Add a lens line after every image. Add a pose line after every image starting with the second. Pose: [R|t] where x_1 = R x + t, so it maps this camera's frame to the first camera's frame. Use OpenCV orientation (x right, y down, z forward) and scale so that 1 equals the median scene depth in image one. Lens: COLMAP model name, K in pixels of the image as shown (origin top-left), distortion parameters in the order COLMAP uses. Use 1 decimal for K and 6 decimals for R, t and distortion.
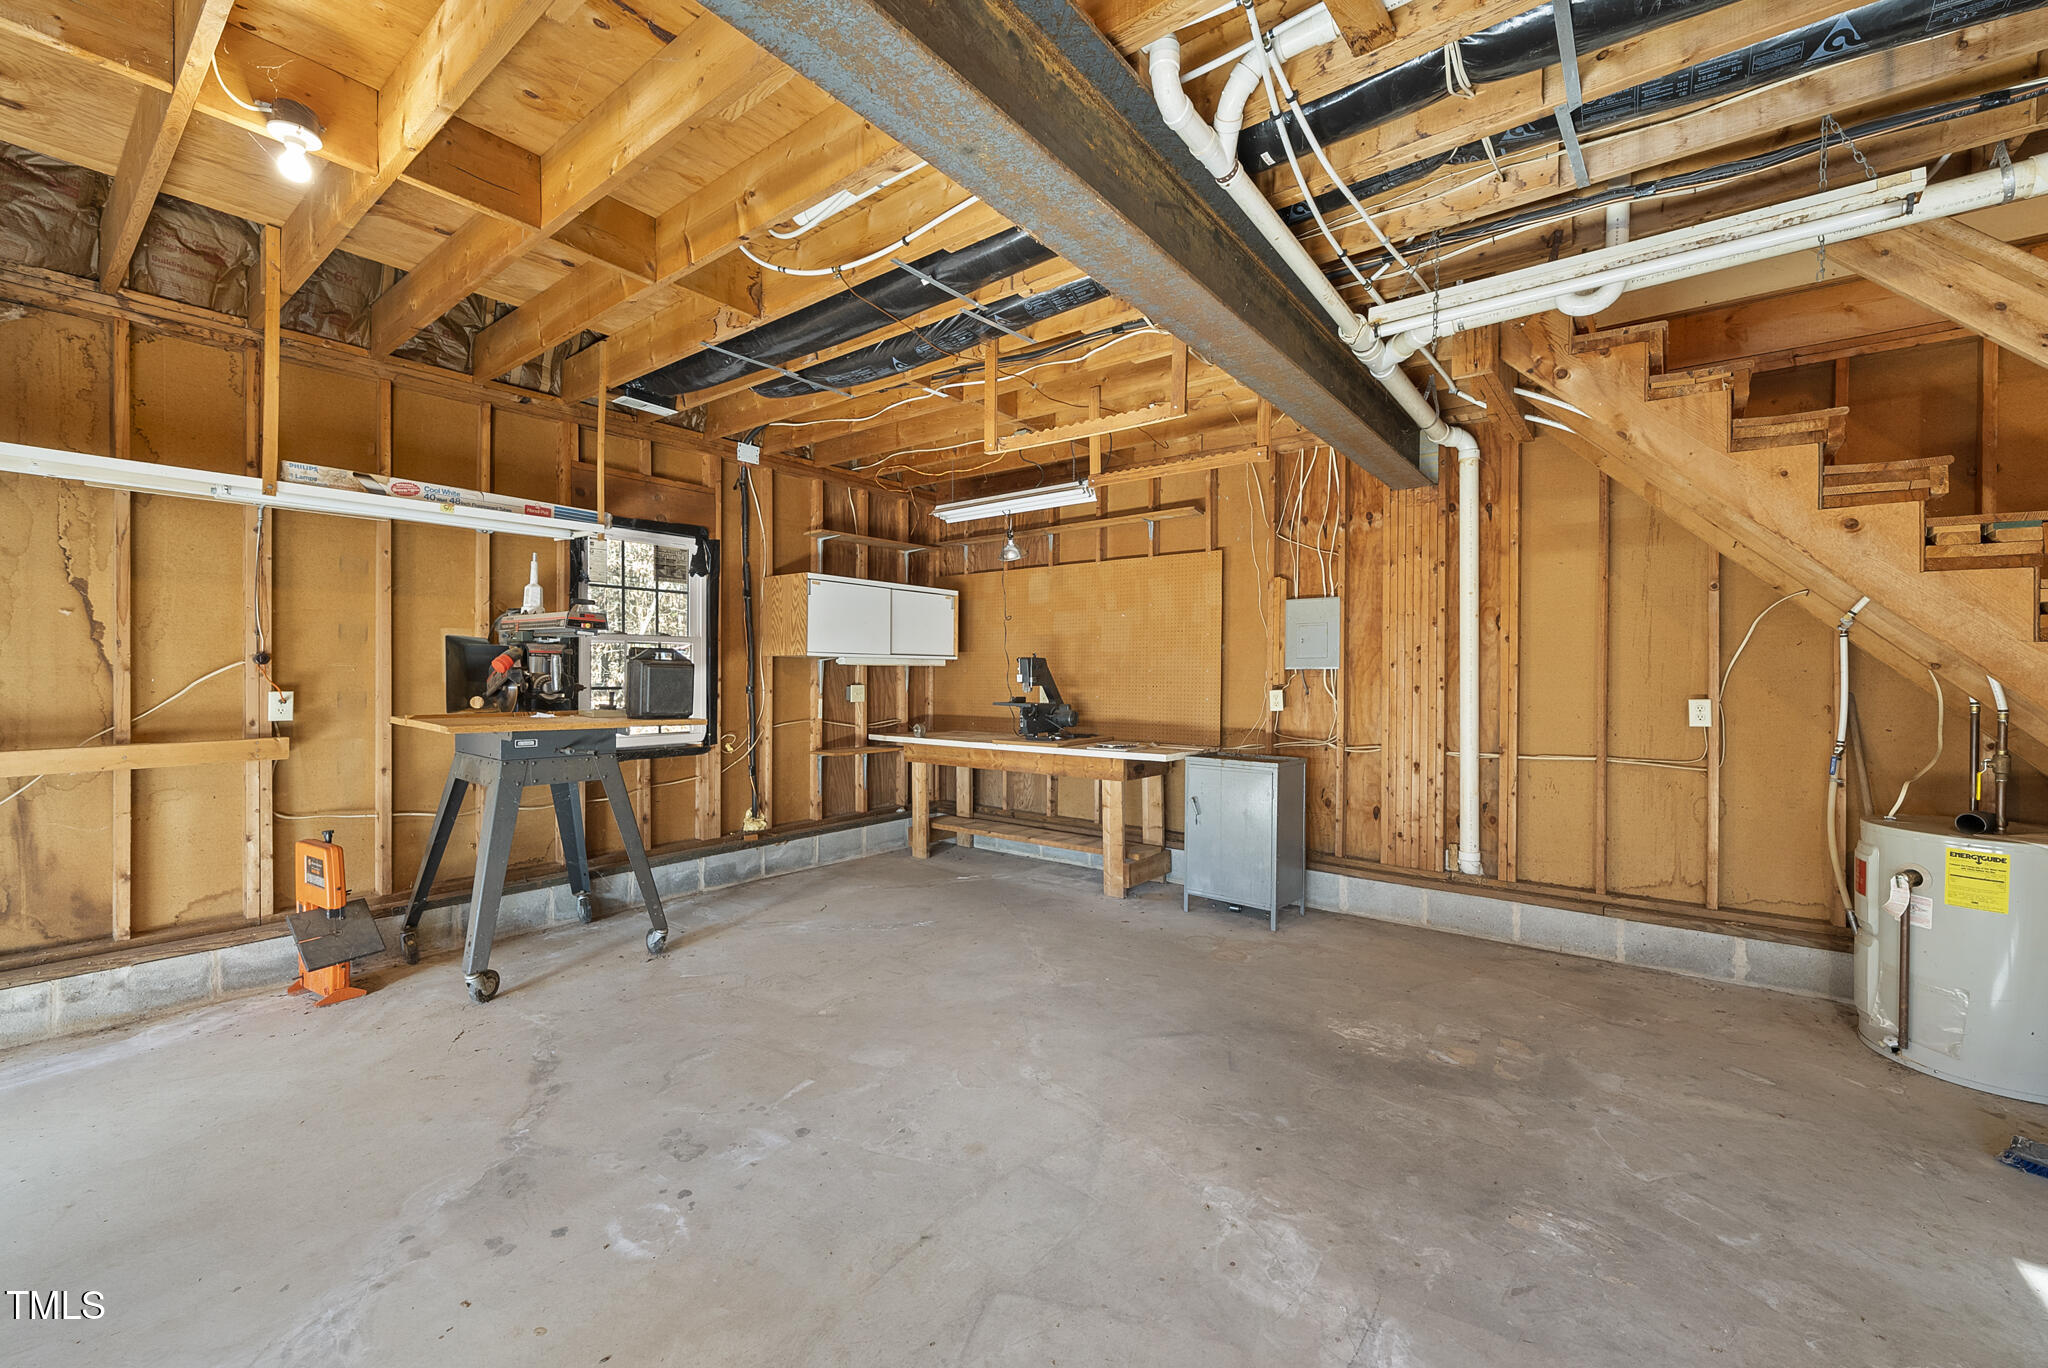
lens RADIAL K [[833.5, 0, 1015.5], [0, 833.5, 679.8], [0, 0, 1]] dist [0.003558, 0.000278]
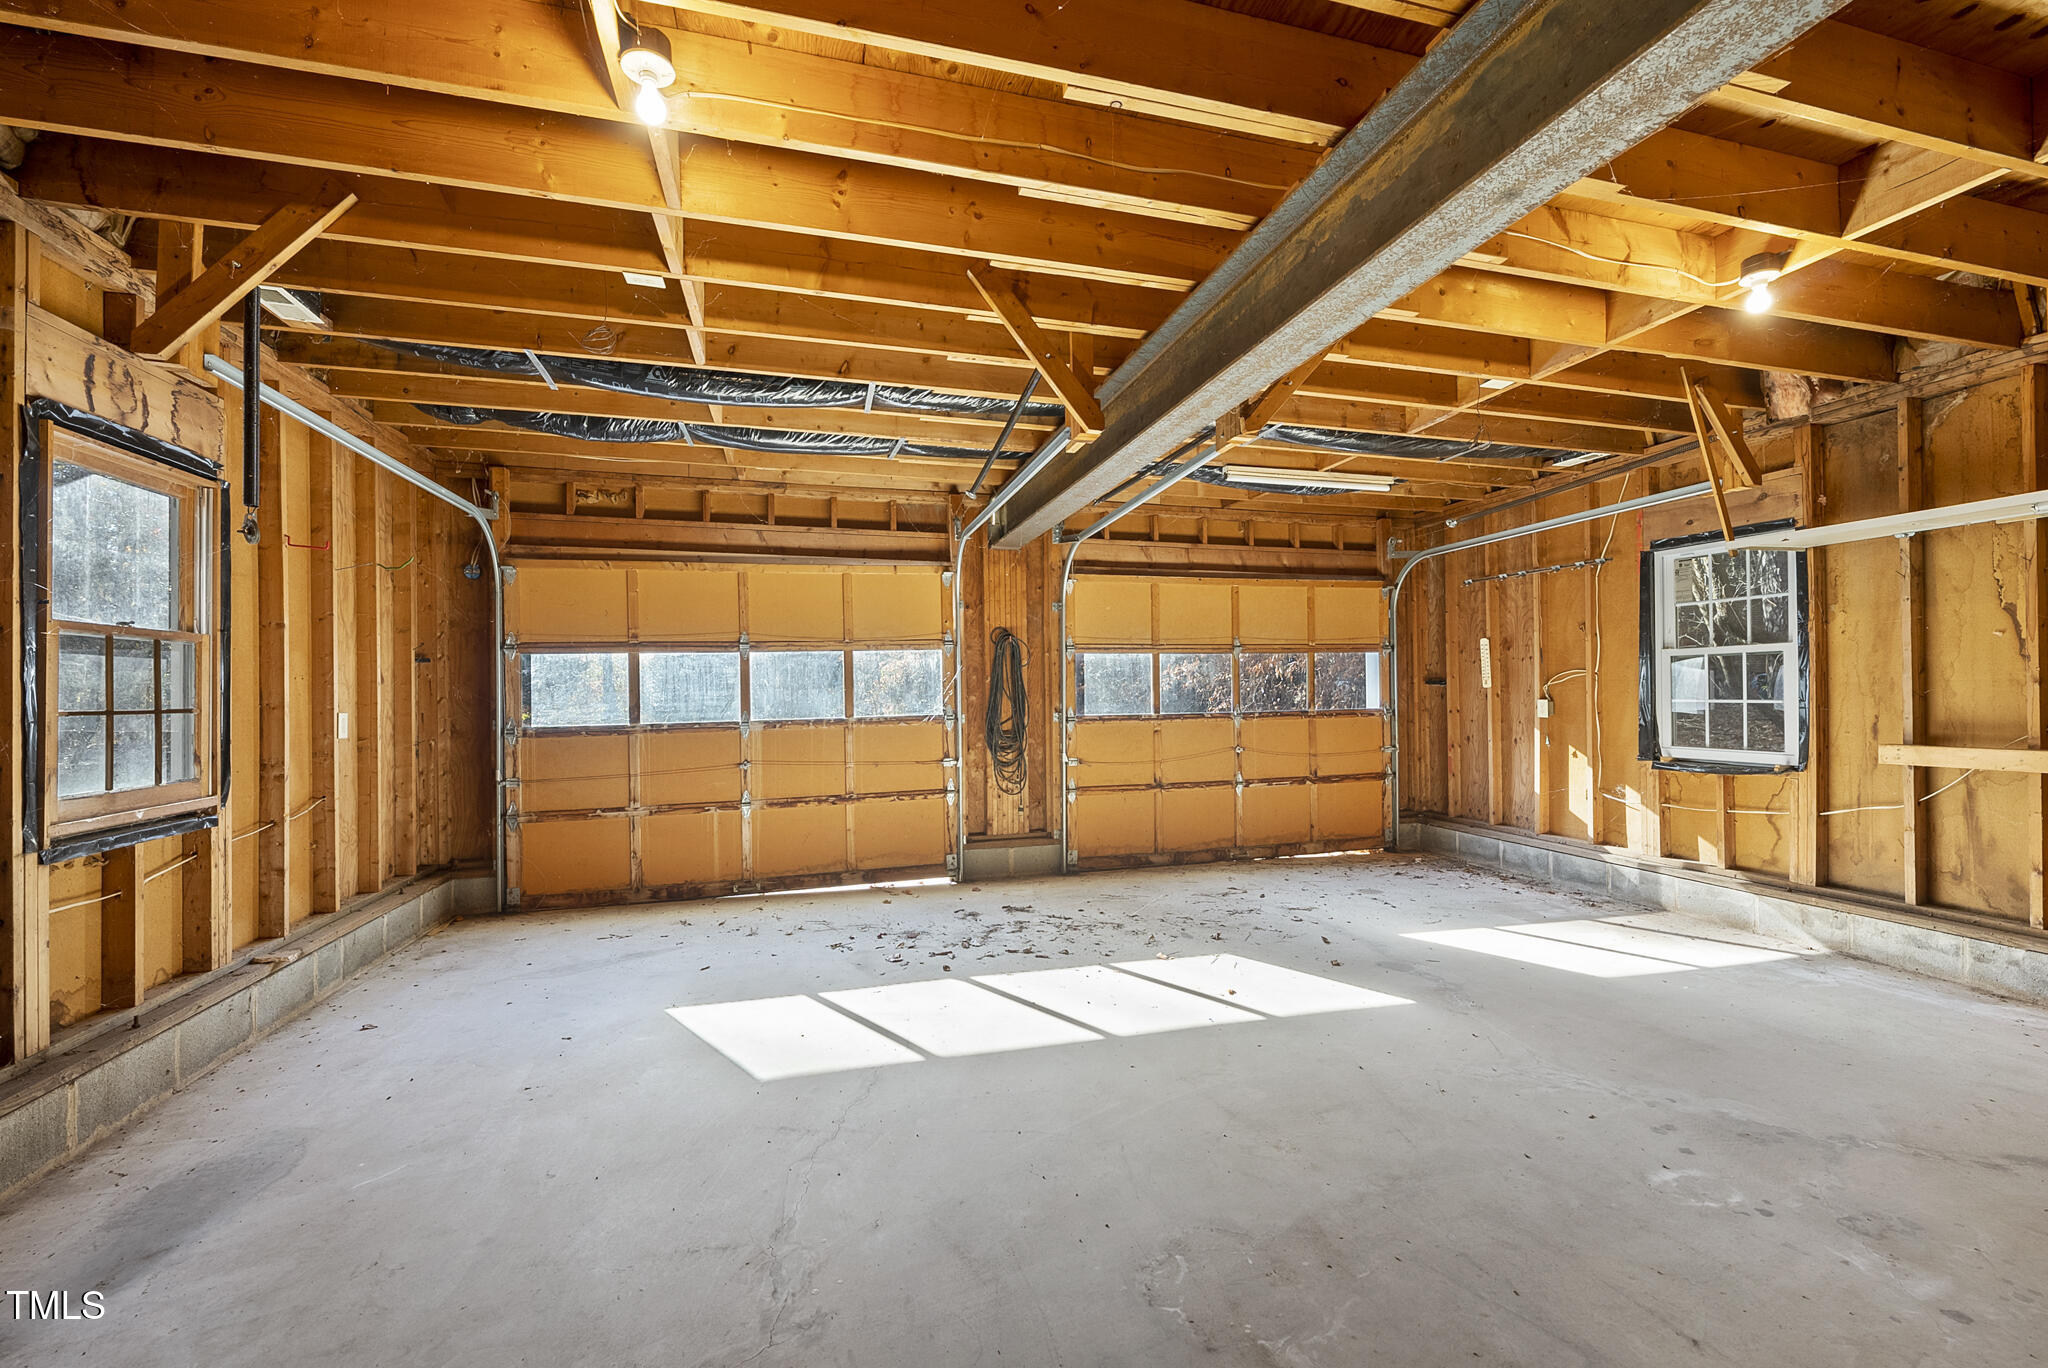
lens RADIAL K [[833.5, 0, 1025.9], [0, 833.5, 686.1], [0, 0, 1]] dist [0.003558, 0.000278]
pose [[-0.595407, -0.006573, -0.803397, 0.639066], [-0.002879, 0.999978, -0.006047, 0.004304], [0.803419, -0.001288, -0.595413, 0.622161]]
